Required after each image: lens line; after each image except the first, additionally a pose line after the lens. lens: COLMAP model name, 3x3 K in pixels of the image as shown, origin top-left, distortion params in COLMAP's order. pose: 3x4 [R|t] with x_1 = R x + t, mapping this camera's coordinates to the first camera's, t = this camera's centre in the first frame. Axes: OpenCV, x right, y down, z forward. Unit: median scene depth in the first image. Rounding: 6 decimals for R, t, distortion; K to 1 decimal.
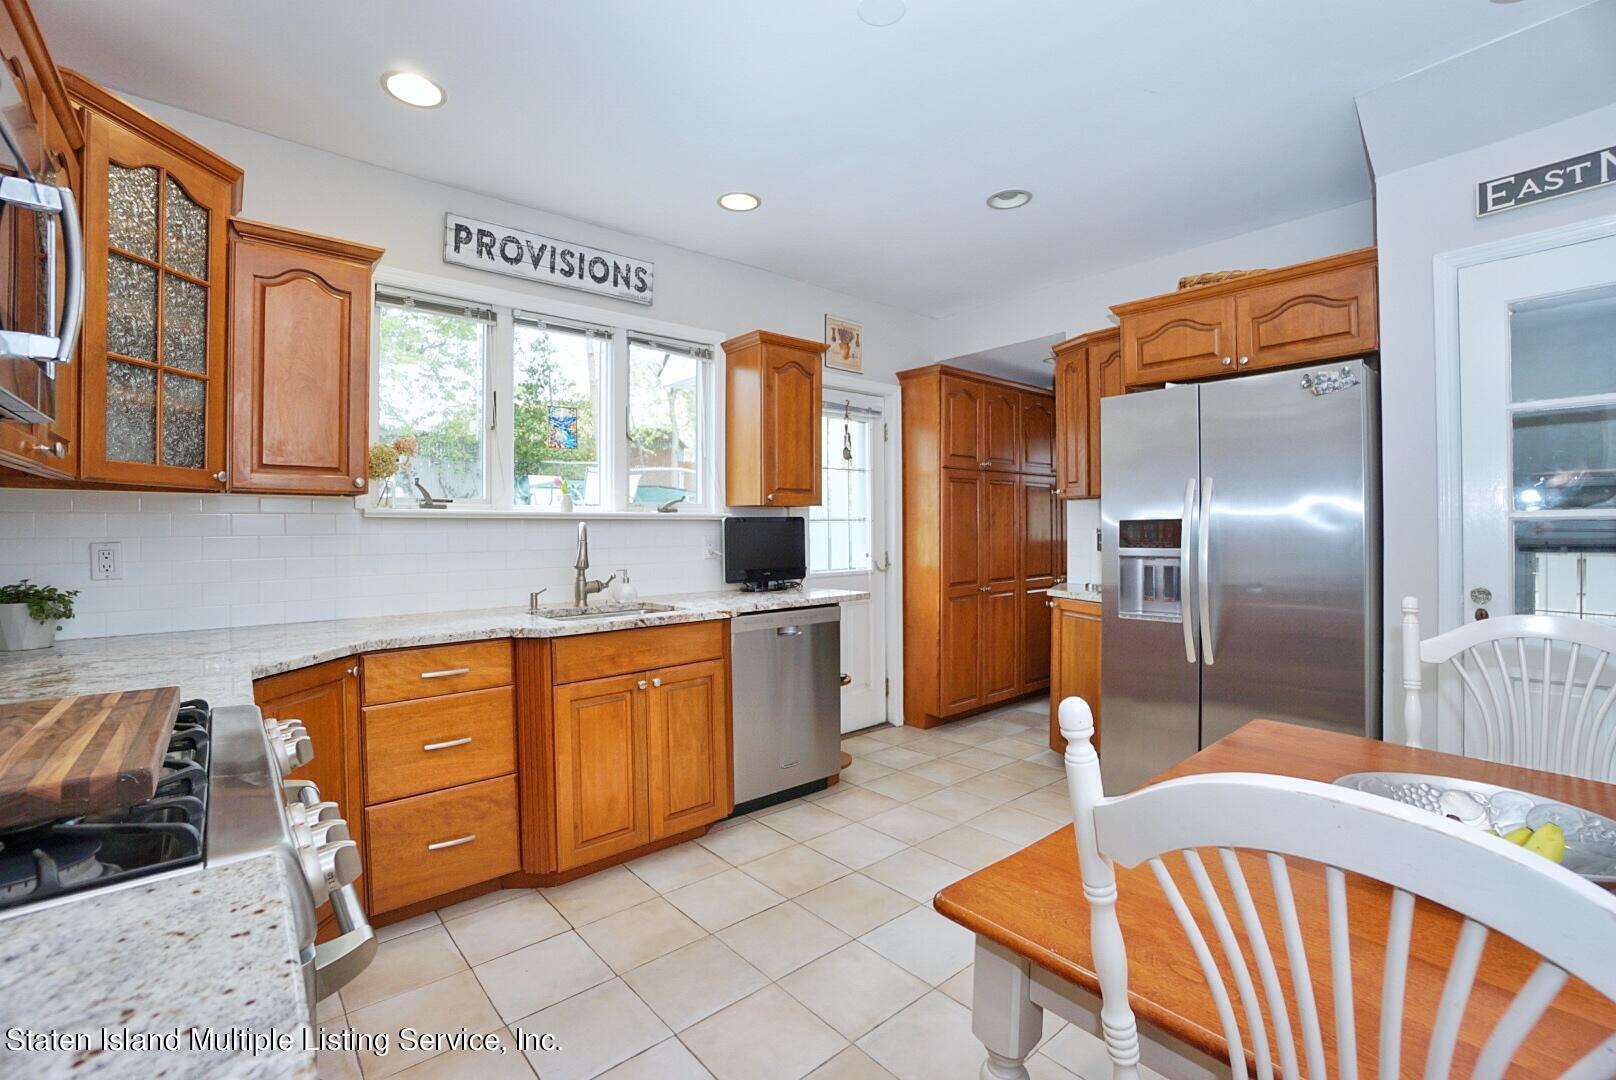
lens RADIAL K [[709.3, 0, 800.1], [0, 709.3, 529.1], [0, 0, 1]] dist [-0.065833, 0.022121]
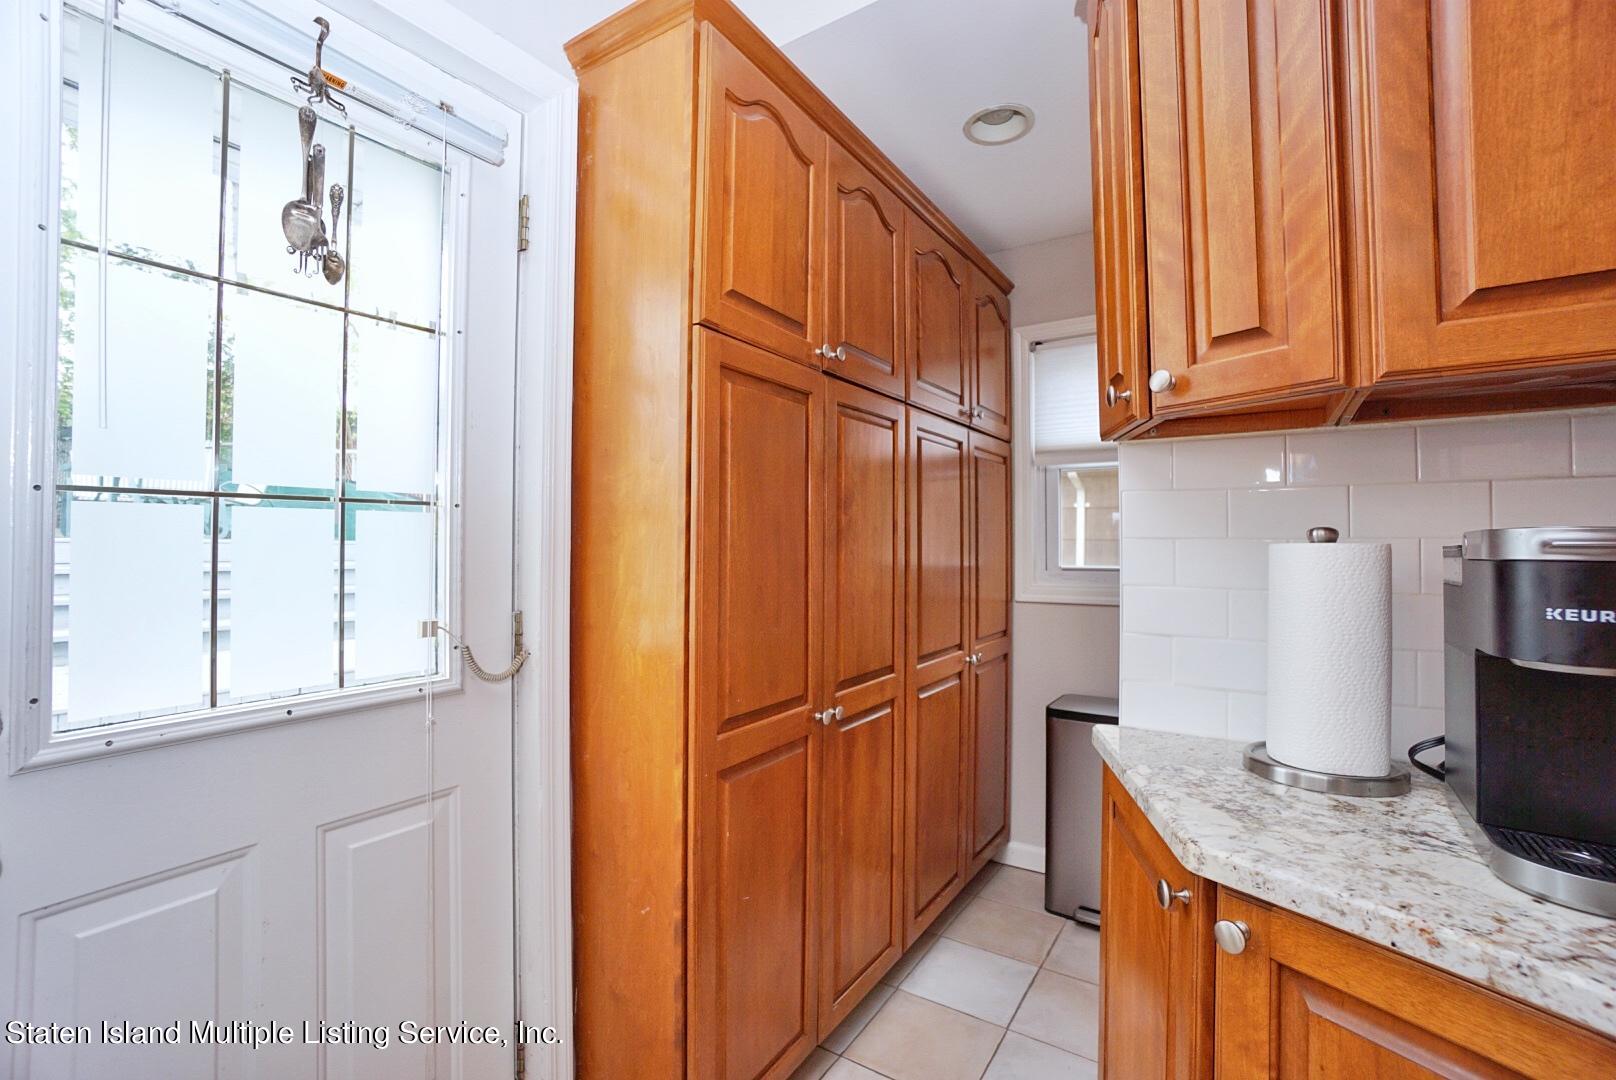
lens RADIAL K [[709.3, 0, 800.1], [0, 709.3, 529.1], [0, 0, 1]] dist [-0.065833, 0.022121]
pose [[0.963235, 0.012471, 0.268372, 0.158047], [-0.007392, 0.999774, -0.019930, 0.001768], [-0.268560, 0.017213, 0.963109, 0.681261]]
